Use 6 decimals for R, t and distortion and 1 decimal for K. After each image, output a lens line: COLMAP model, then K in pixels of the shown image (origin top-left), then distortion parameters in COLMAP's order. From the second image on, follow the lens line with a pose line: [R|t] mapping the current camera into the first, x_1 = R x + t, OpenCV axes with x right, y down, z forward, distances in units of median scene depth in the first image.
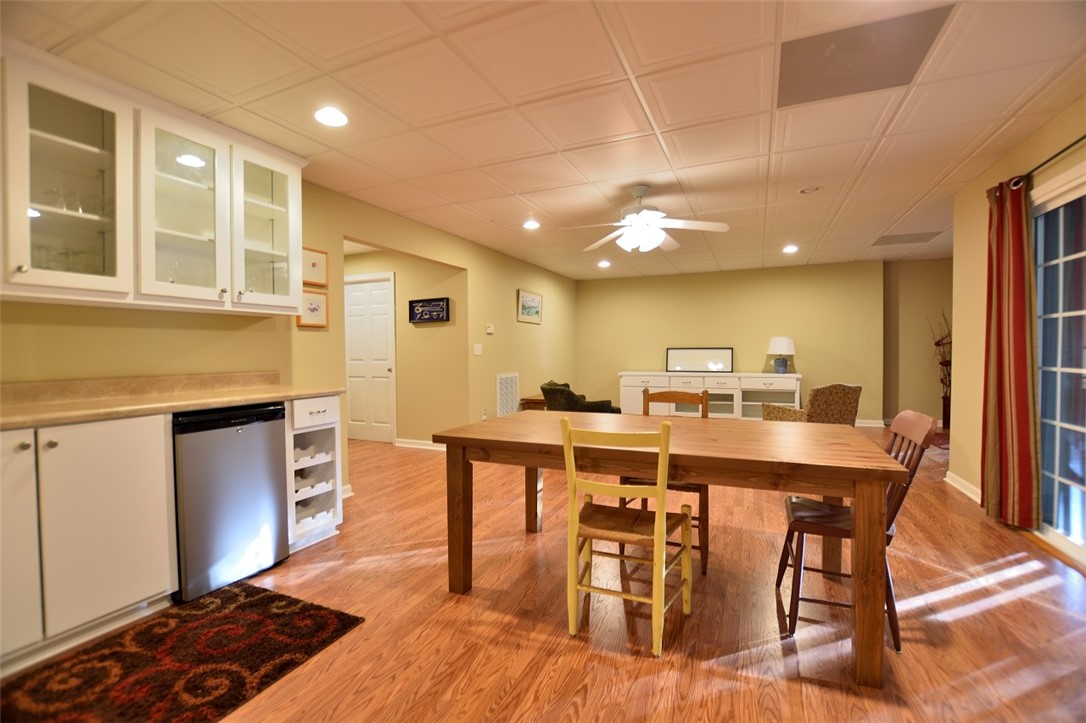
lens RADIAL K [[478.9, 0, 546.4], [0, 478.9, 356.9], [0, 0, 1]] dist [-0.035354, 0.005123]
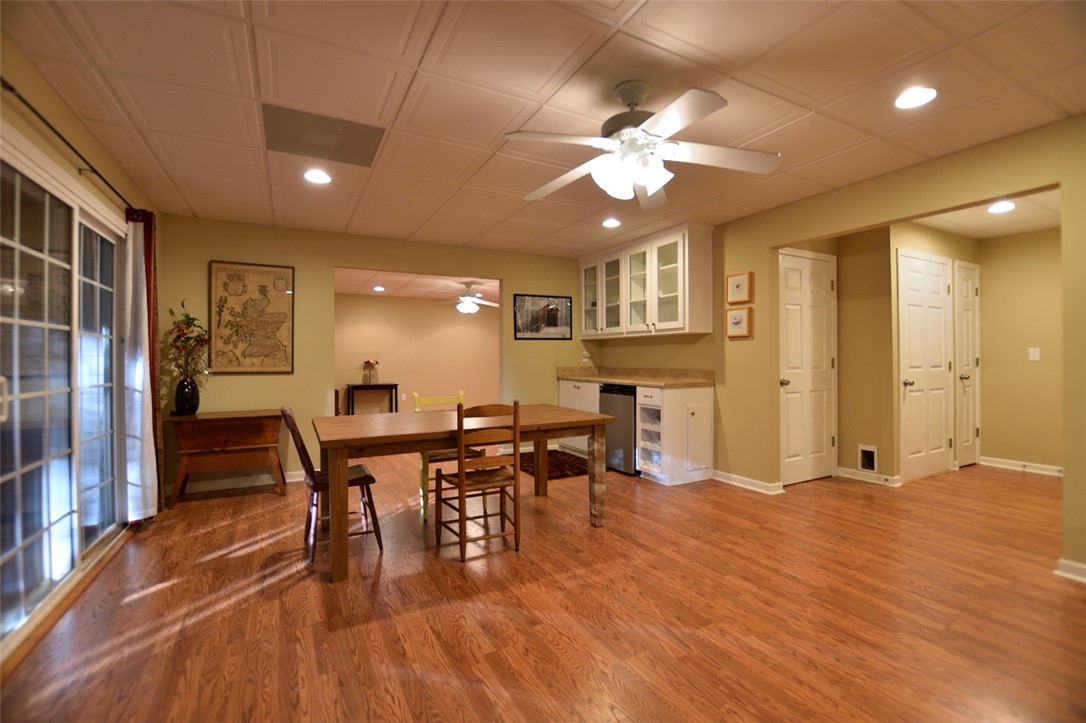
lens RADIAL K [[478.9, 0, 546.4], [0, 478.9, 356.9], [0, 0, 1]] dist [-0.035354, 0.005123]
pose [[-0.616238, 0.013196, -0.787449, 0.791095], [0.002117, 0.999884, 0.015099, -0.032329], [0.787557, 0.007637, -0.616195, 1.387567]]
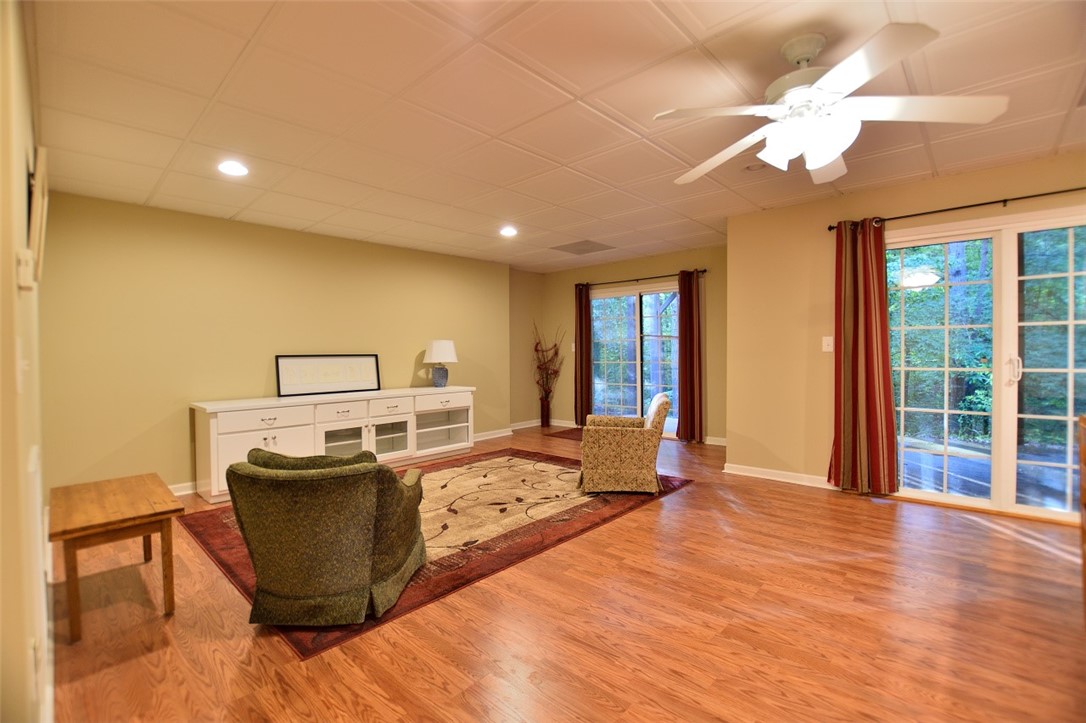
lens RADIAL K [[478.9, 0, 546.4], [0, 478.9, 356.9], [0, 0, 1]] dist [-0.035354, 0.005123]
pose [[0.329130, -0.006357, 0.944263, -0.413187], [0.020486, 0.999790, -0.000410, -0.023018], [-0.944062, 0.019479, 0.329191, 1.191747]]
